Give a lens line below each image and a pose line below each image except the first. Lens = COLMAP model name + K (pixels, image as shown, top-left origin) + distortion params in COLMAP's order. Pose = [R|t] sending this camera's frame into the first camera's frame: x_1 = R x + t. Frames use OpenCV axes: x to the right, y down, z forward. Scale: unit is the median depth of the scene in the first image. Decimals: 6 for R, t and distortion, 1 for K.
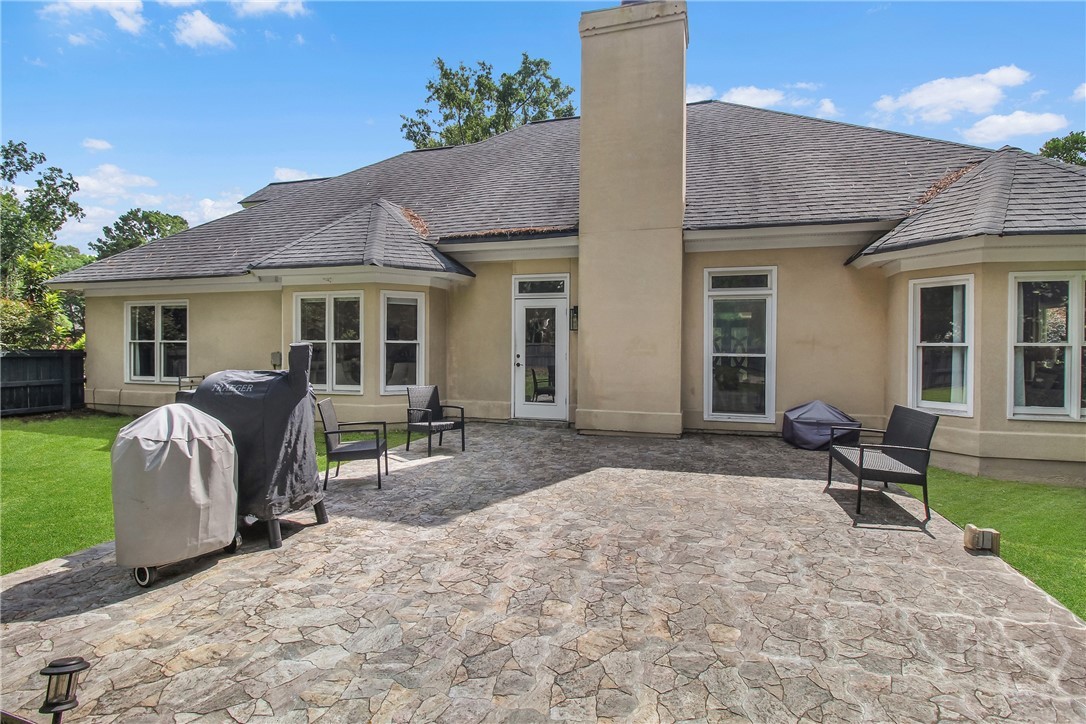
lens RADIAL K [[507.1, 0, 509.5], [0, 507.1, 347.0], [0, 0, 1]] dist [0.002809, -0.011237]
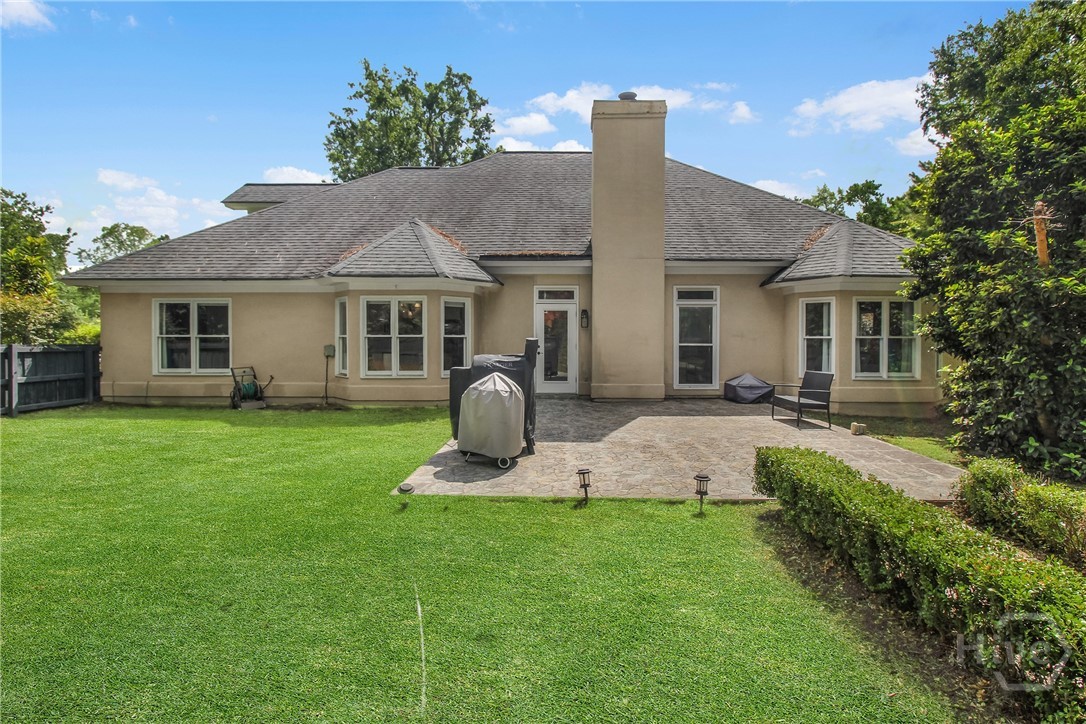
lens RADIAL K [[507.1, 0, 509.5], [0, 507.1, 347.0], [0, 0, 1]] dist [0.002809, -0.011237]
pose [[0.969323, -0.007659, 0.245669, -0.385694], [0.003937, 0.999870, 0.015639, -0.002551], [-0.245757, -0.014192, 0.969228, -0.268706]]
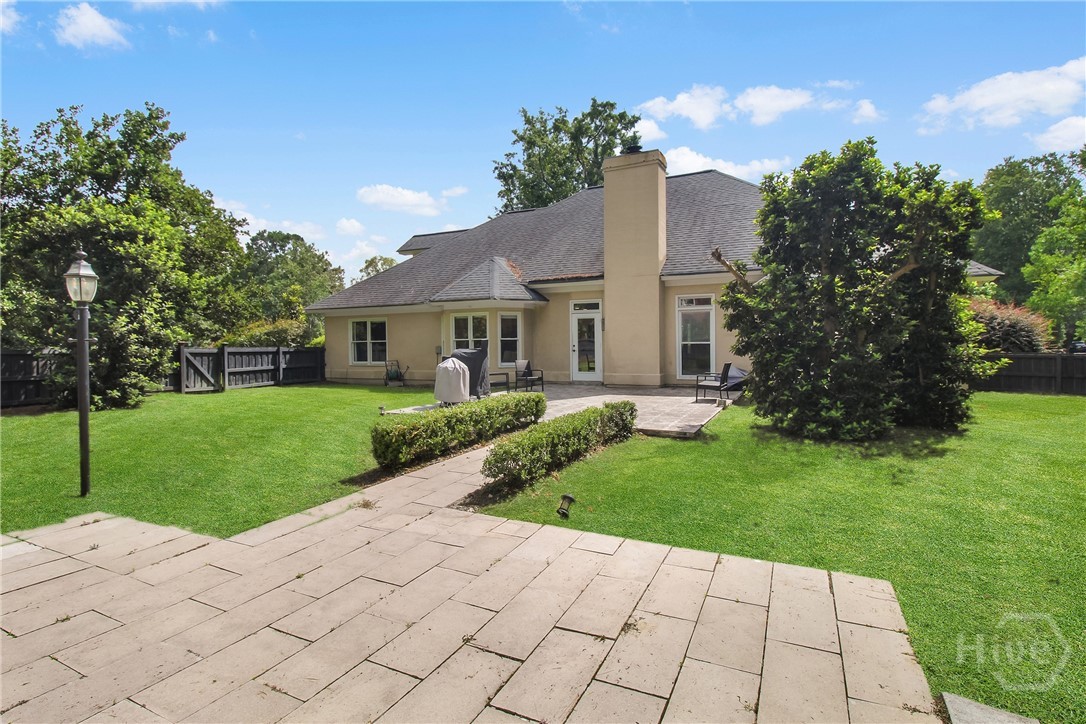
lens RADIAL K [[507.8, 0, 489.0], [0, 507.8, 343.0], [0, 0, 1]] dist [0.031145, -0.000018]
pose [[0.978748, -0.016446, -0.204408, 0.090122], [0.015560, 0.999861, -0.005938, 0.013949], [0.204477, 0.002631, 0.978868, -0.800281]]
